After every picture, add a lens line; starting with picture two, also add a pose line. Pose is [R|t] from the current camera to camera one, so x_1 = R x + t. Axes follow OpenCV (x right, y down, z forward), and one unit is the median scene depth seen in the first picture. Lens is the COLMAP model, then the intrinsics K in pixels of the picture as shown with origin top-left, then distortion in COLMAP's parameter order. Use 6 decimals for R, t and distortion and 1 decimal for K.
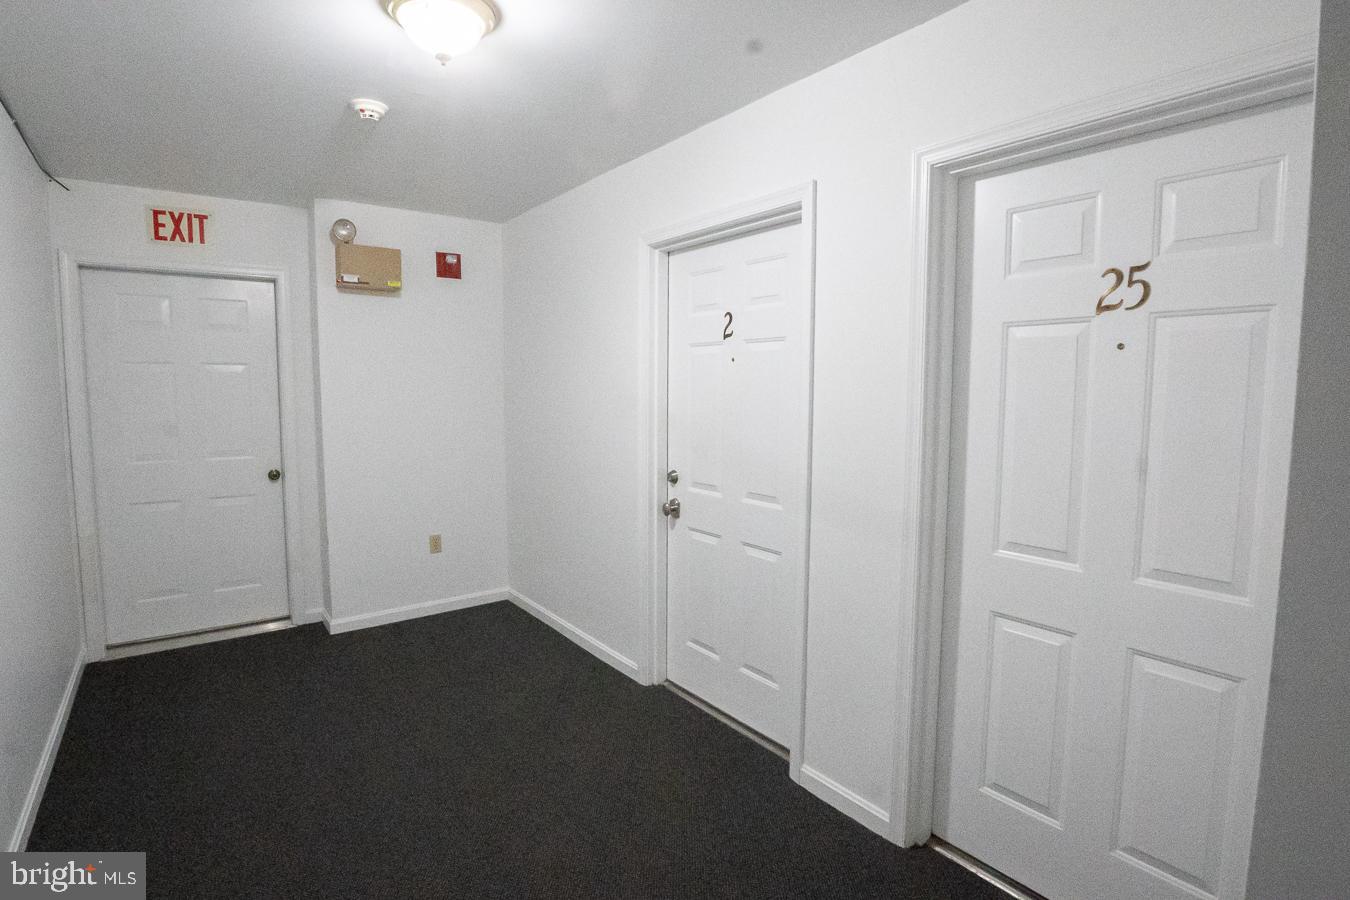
lens RADIAL K [[672.3, 0, 674.4], [0, 672.3, 444.2], [0, 0, 1]] dist [-0.042452, 0.009063]
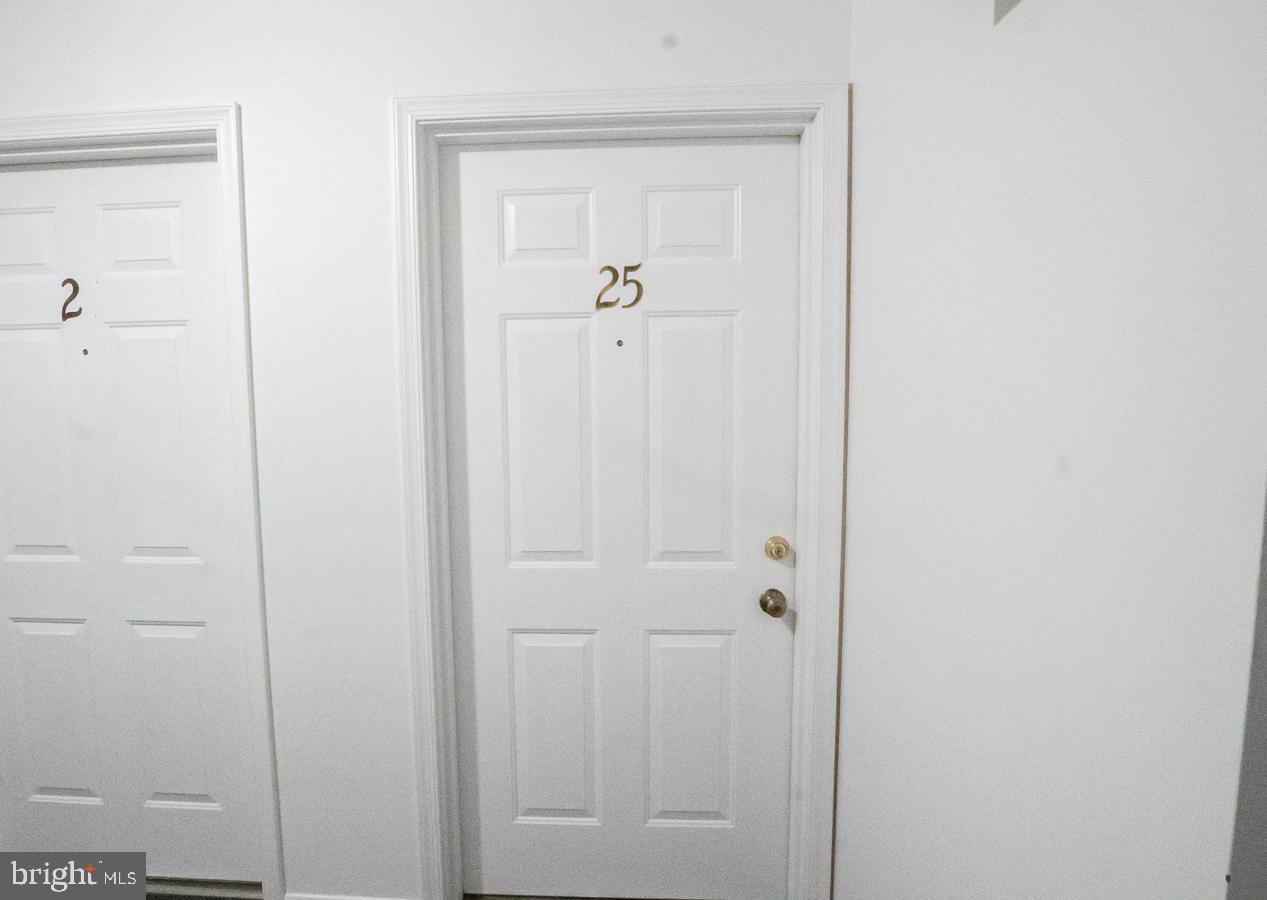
lens RADIAL K [[731.5, 0, 633.6], [0, 731.5, 457.4], [0, 0, 1]] dist [-0.044054, 0.005486]
pose [[0.644722, -0.086406, 0.759518, -0.162996], [0.078923, 0.995805, 0.046293, -0.019246], [-0.760332, 0.030097, 0.648837, 0.215746]]
